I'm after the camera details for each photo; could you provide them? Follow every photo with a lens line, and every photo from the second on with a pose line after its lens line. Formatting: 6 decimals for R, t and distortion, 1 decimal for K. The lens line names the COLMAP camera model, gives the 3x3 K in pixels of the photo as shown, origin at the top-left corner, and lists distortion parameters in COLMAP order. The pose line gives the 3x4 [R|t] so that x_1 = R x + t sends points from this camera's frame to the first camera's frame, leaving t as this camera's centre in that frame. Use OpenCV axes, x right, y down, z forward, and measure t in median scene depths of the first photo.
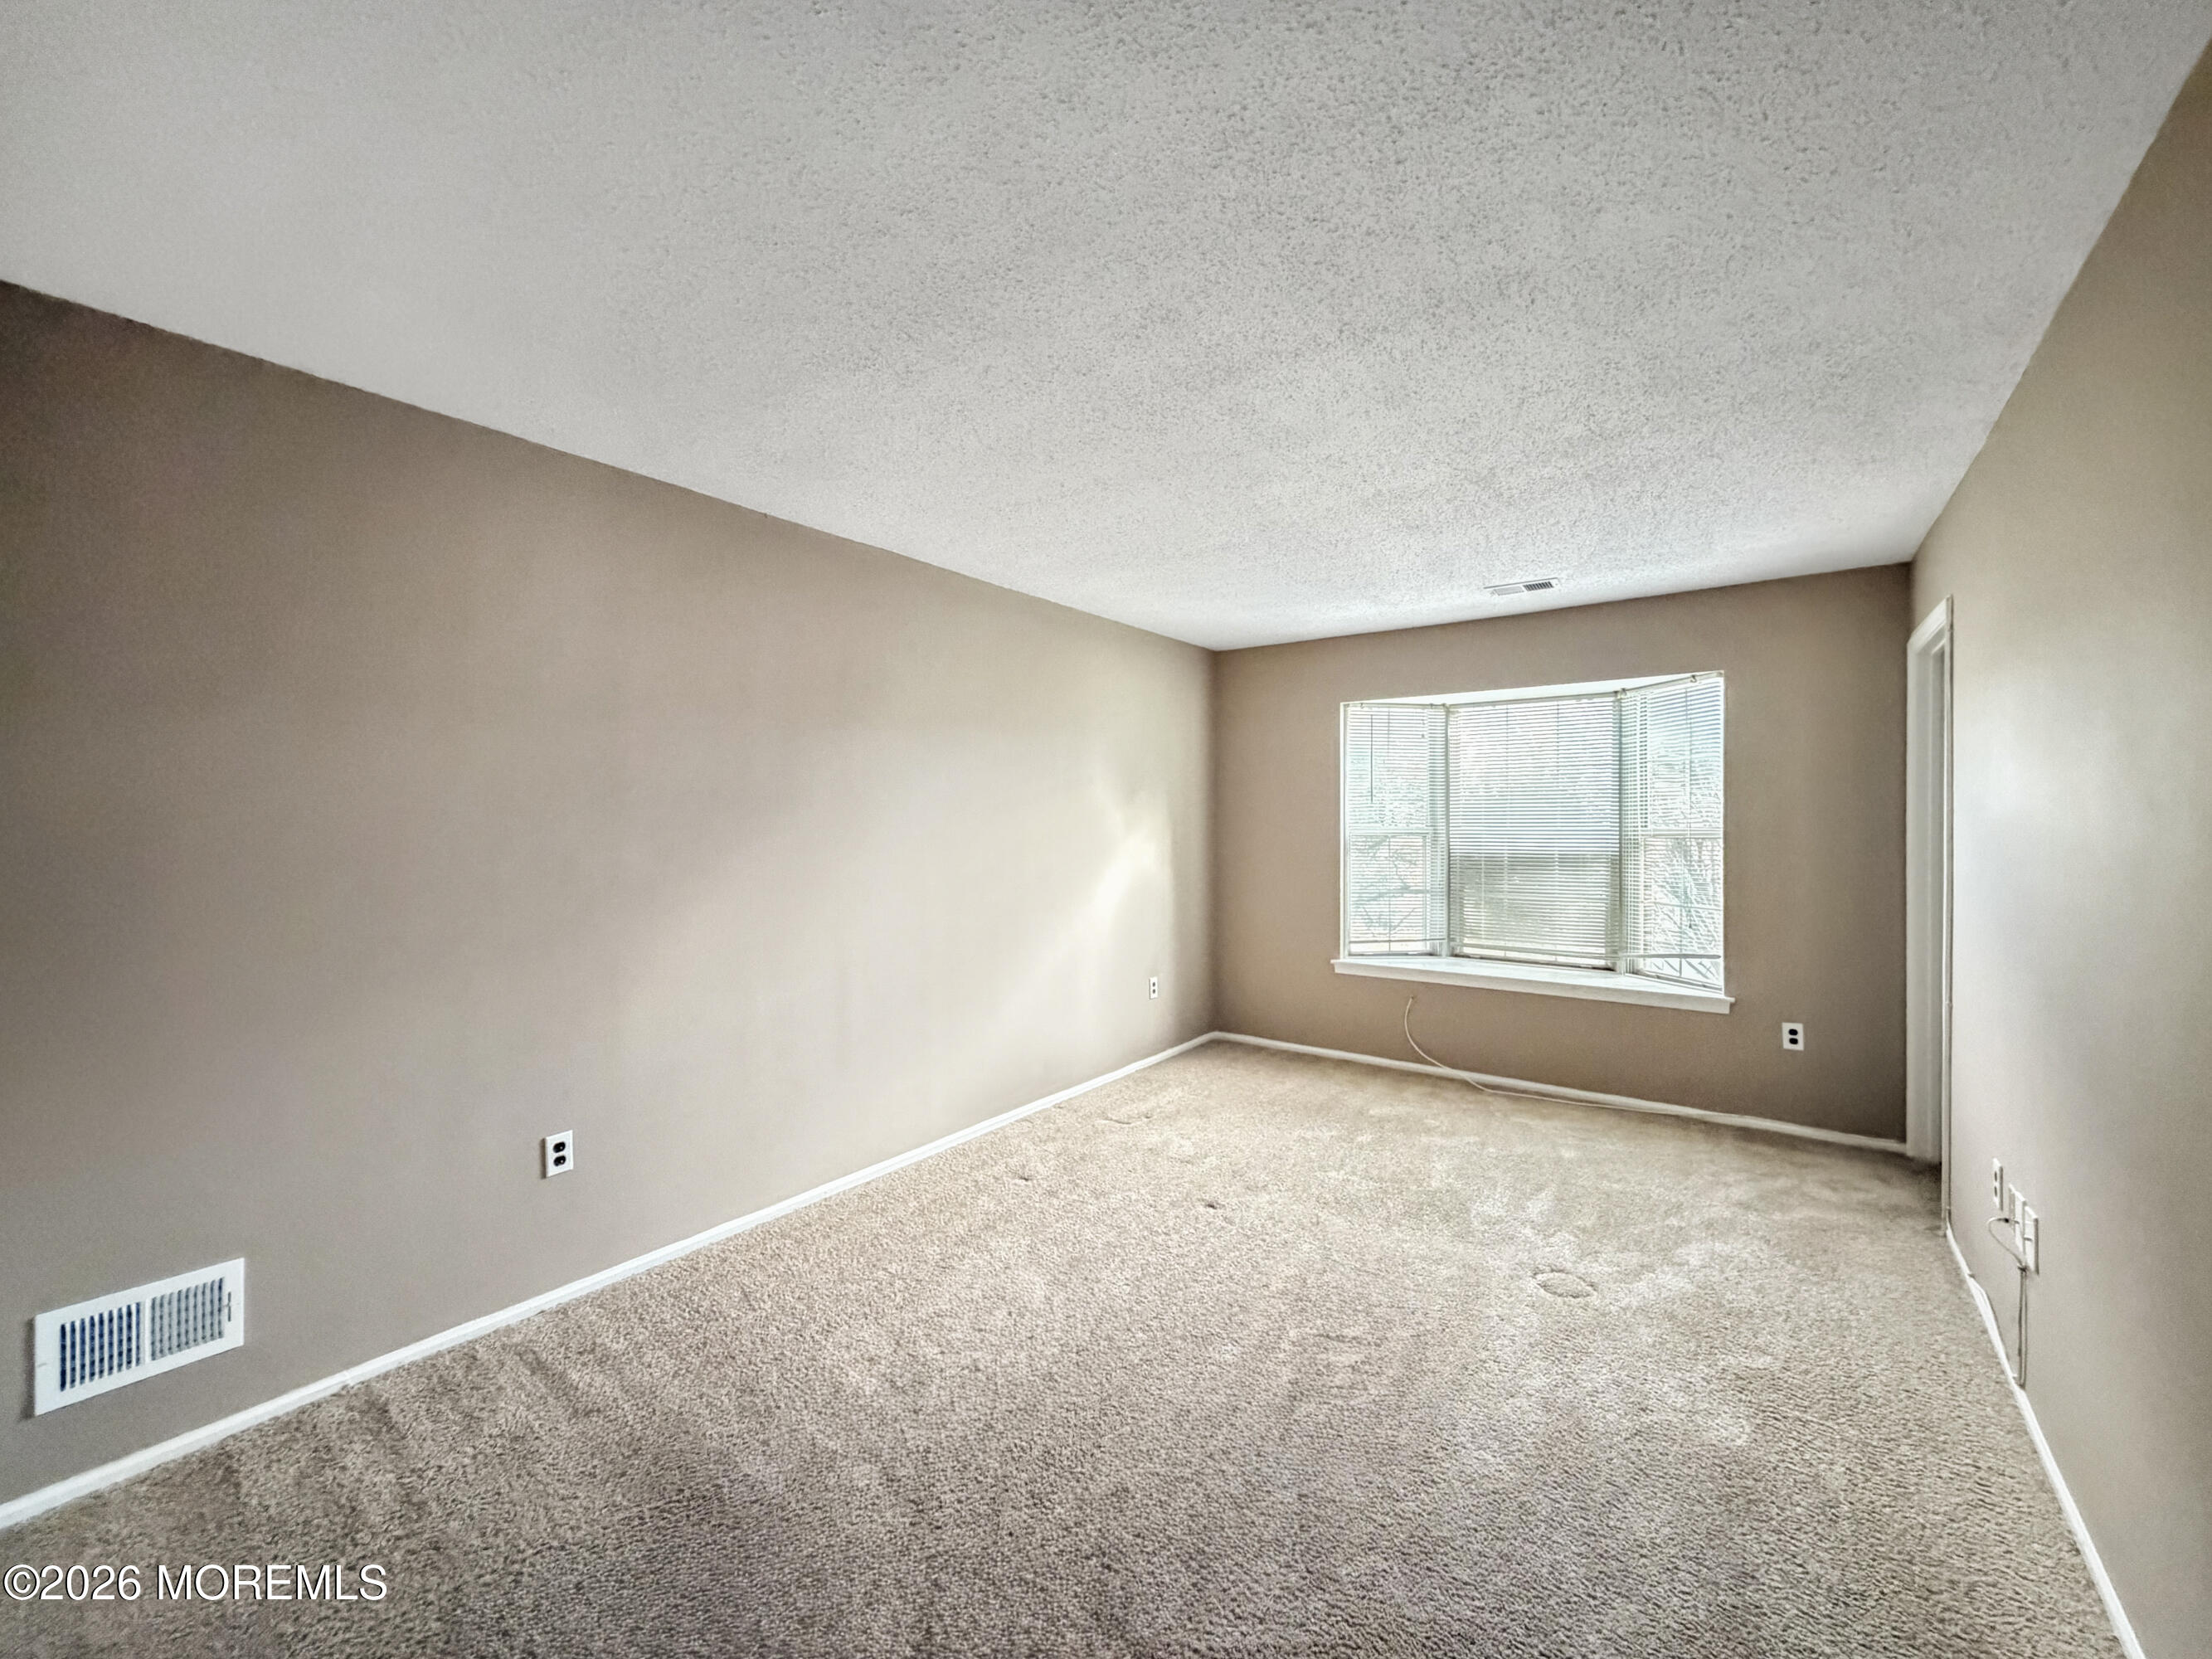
lens RADIAL K [[902.8, 0, 1088.1], [0, 902.8, 823.4], [0, 0, 1]] dist [0.000145, -0.000065]
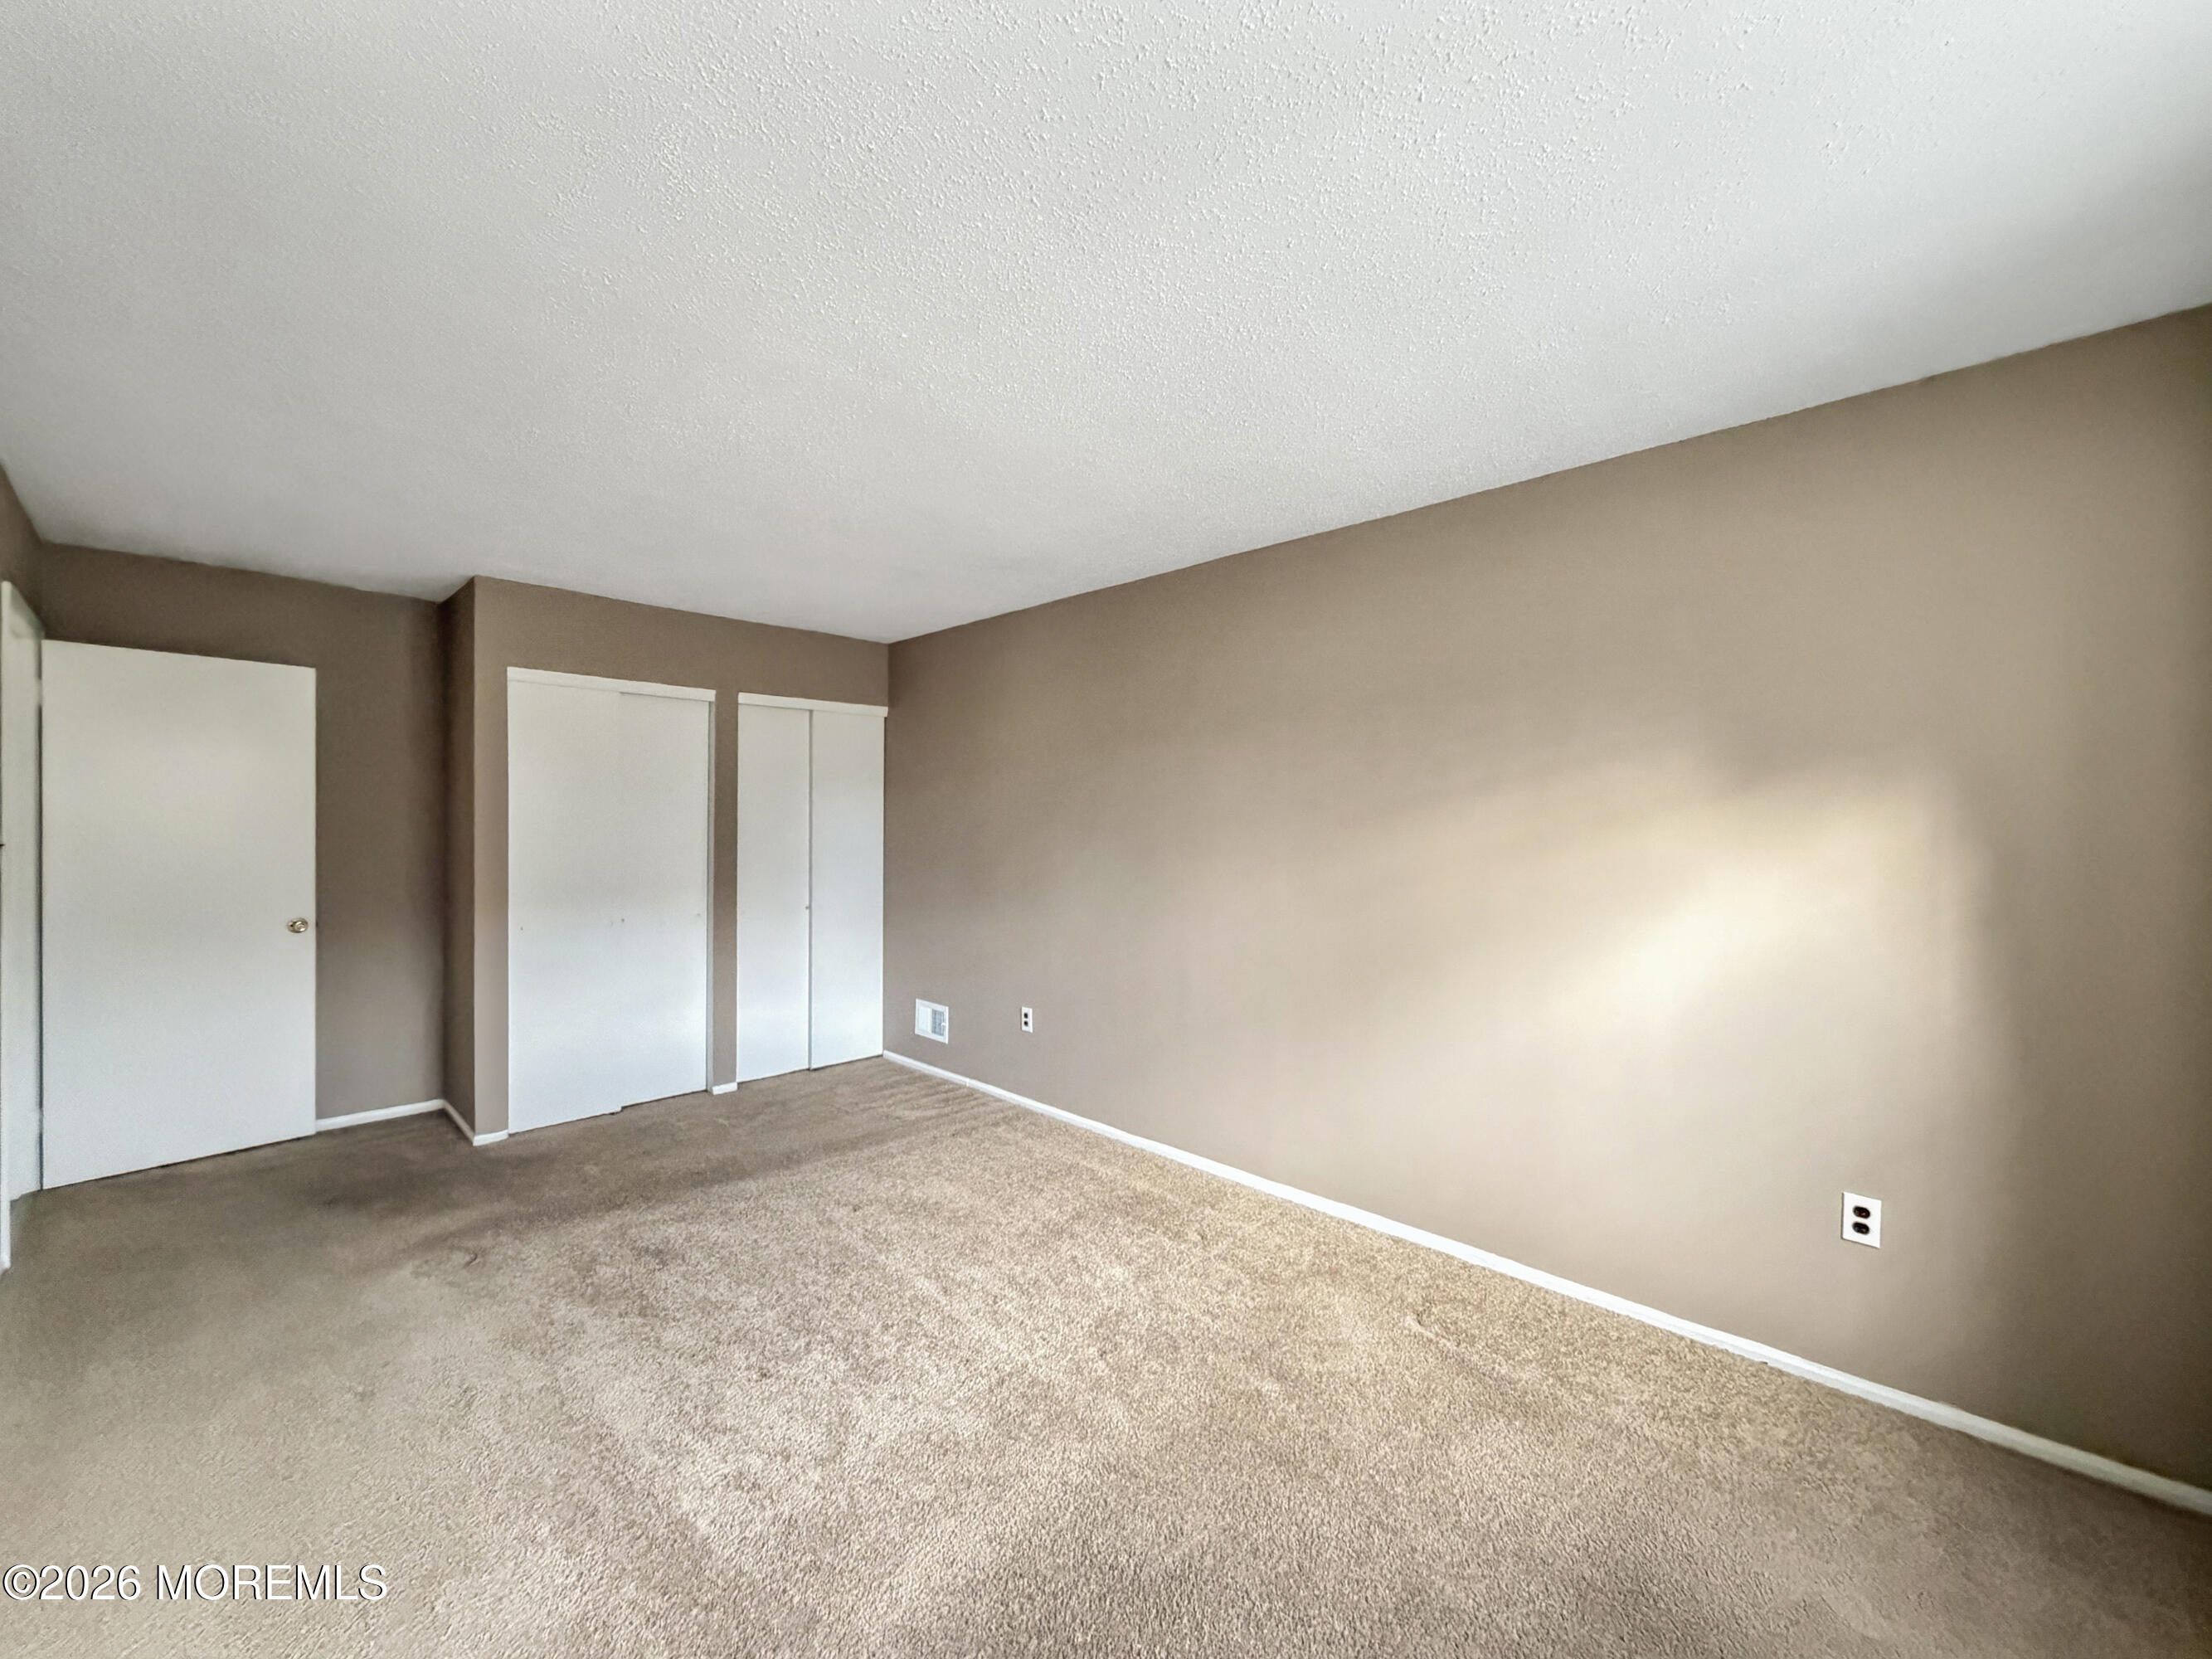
lens RADIAL K [[902.8, 0, 1088.1], [0, 902.8, 823.4], [0, 0, 1]] dist [0.000145, -0.000065]
pose [[-0.159648, 0.008764, -0.987135, 1.024741], [0.004094, 0.999958, 0.008216, -0.019368], [0.987165, -0.002729, -0.159677, 1.312371]]
